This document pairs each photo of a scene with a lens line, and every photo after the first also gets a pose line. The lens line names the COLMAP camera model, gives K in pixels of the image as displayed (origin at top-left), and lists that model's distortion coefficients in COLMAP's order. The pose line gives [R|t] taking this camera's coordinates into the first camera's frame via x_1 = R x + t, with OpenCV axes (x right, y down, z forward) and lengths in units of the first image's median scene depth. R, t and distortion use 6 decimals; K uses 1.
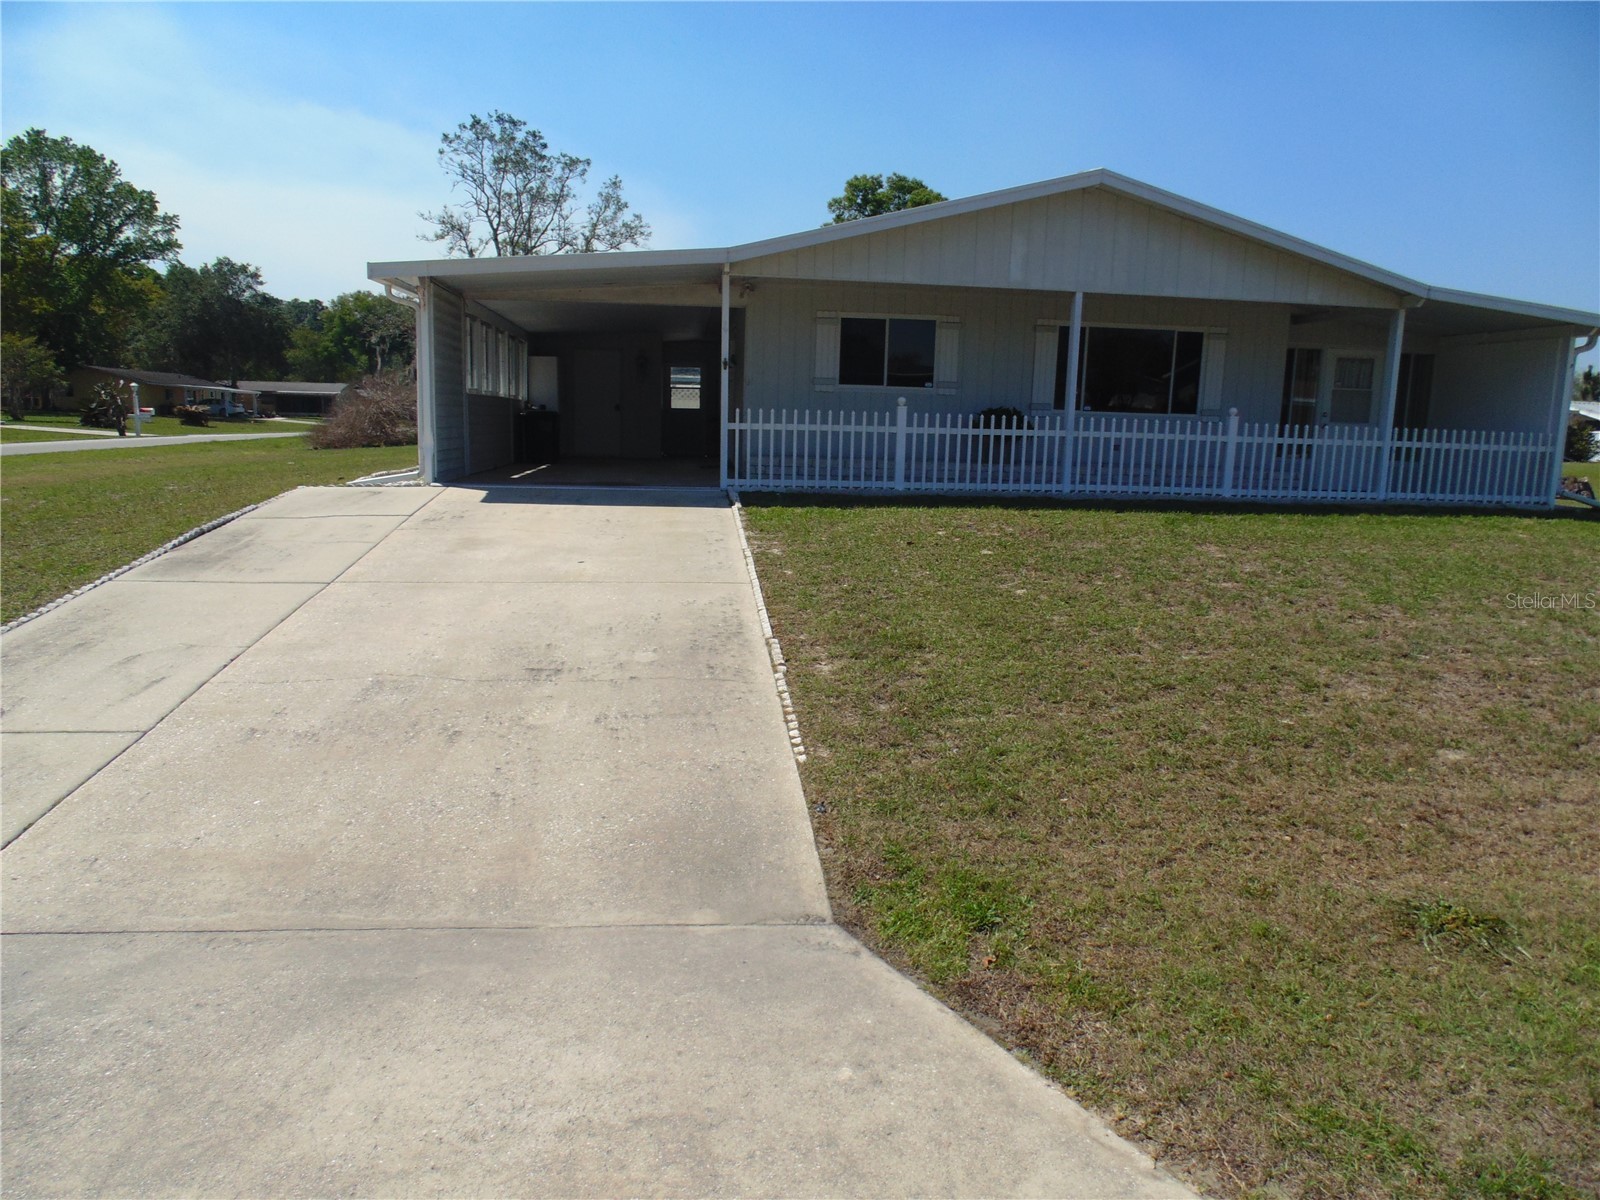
lens RADIAL K [[1064.7, 0, 803.1], [0, 1064.7, 590.7], [0, 0, 1]] dist [-0.015582, -0.002800]
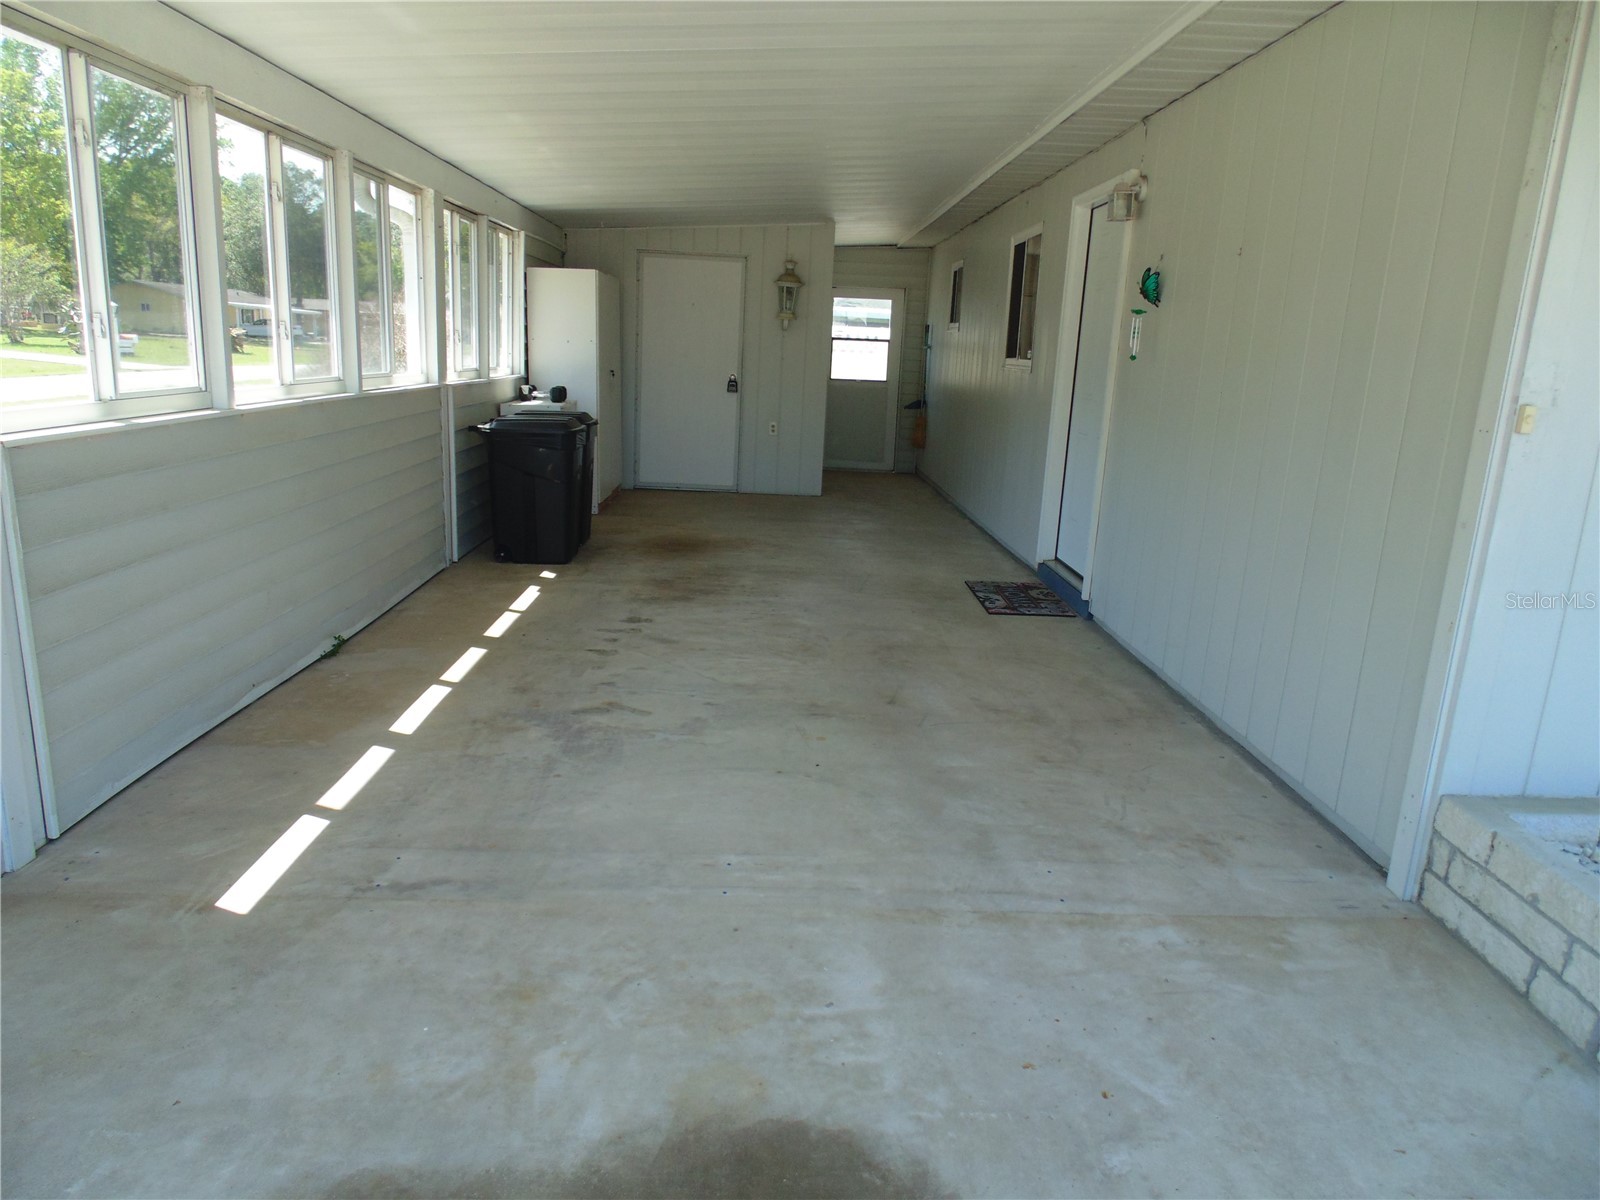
lens RADIAL K [[1064.7, 0, 795.2], [0, 1064.7, 606.1], [0, 0, 1]] dist [-0.015582, -0.002800]
pose [[0.995817, 0.039463, -0.082414, -0.096477], [-0.032678, 0.996087, 0.082114, -0.105019], [0.085332, -0.079078, 0.993210, 0.487490]]
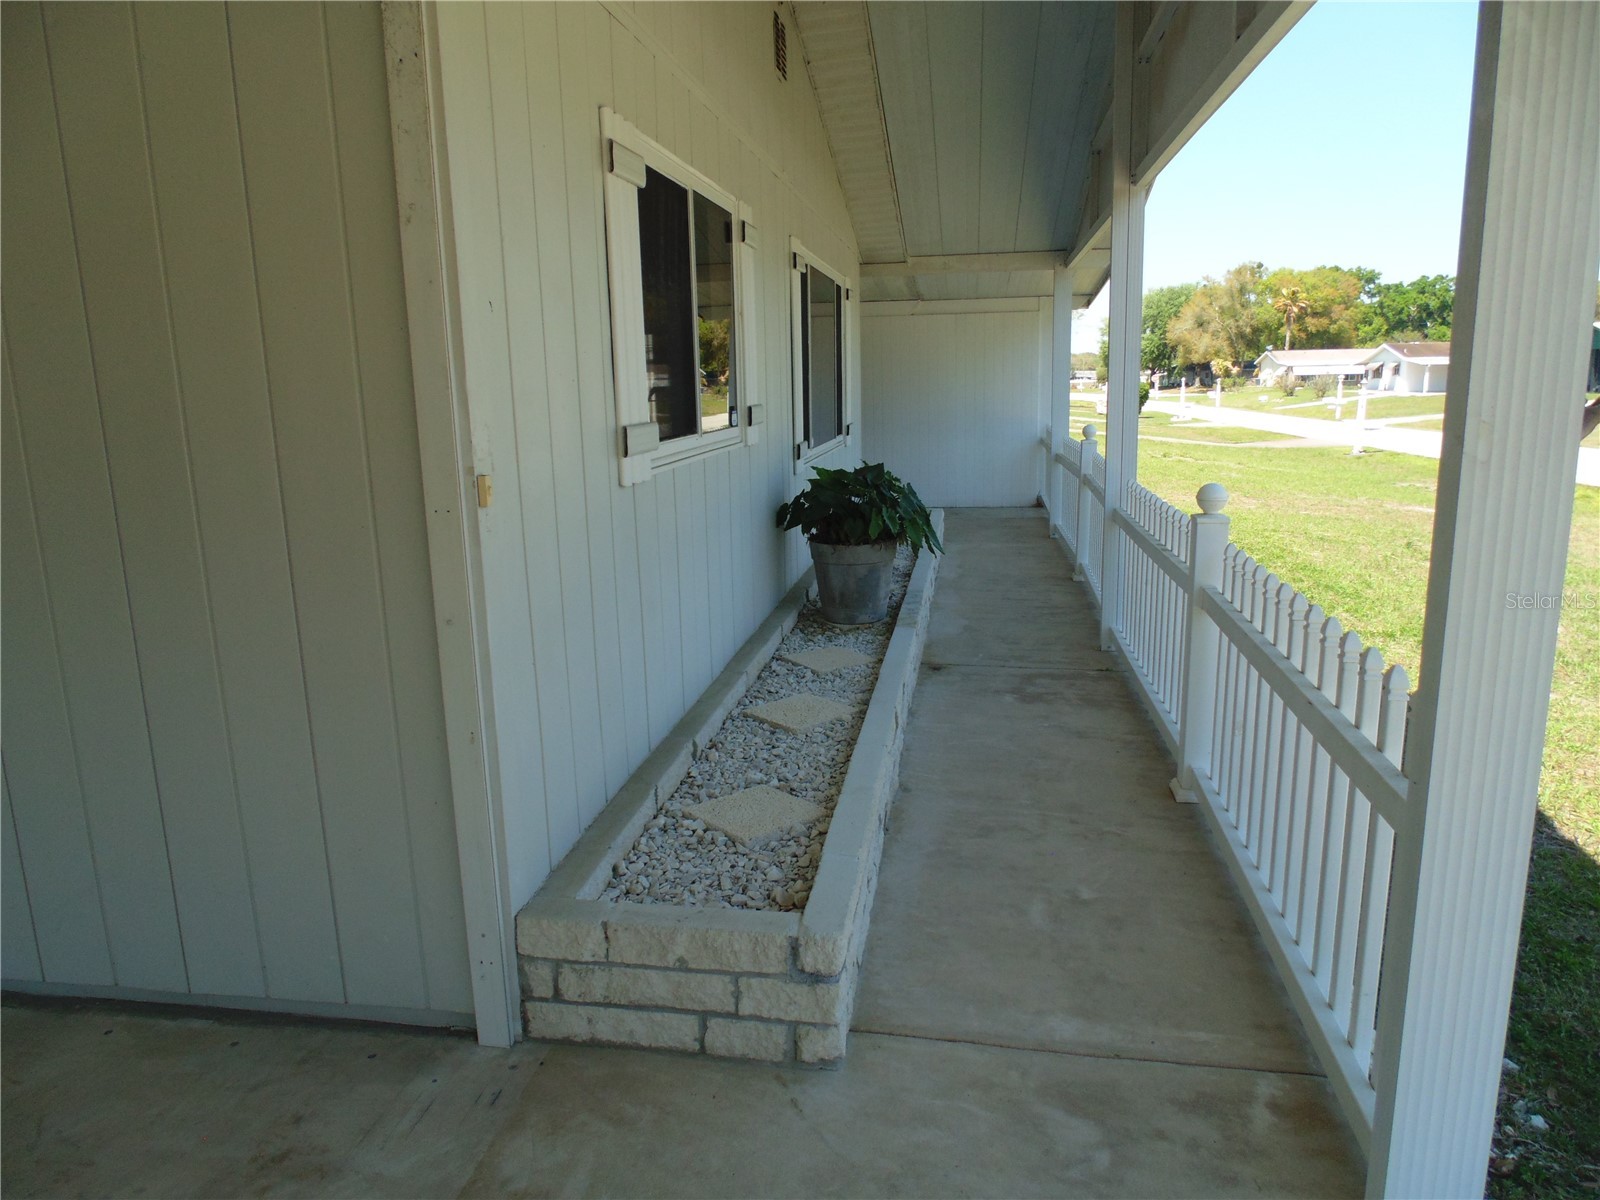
lens RADIAL K [[1064.7, 0, 802.0], [0, 1064.7, 595.6], [0, 0, 1]] dist [-0.015582, -0.002800]
pose [[0.255189, -0.230163, 0.939097, -0.159227], [0.177188, 0.965938, 0.188593, -0.156695], [-0.950517, 0.118270, 0.287279, 0.680090]]
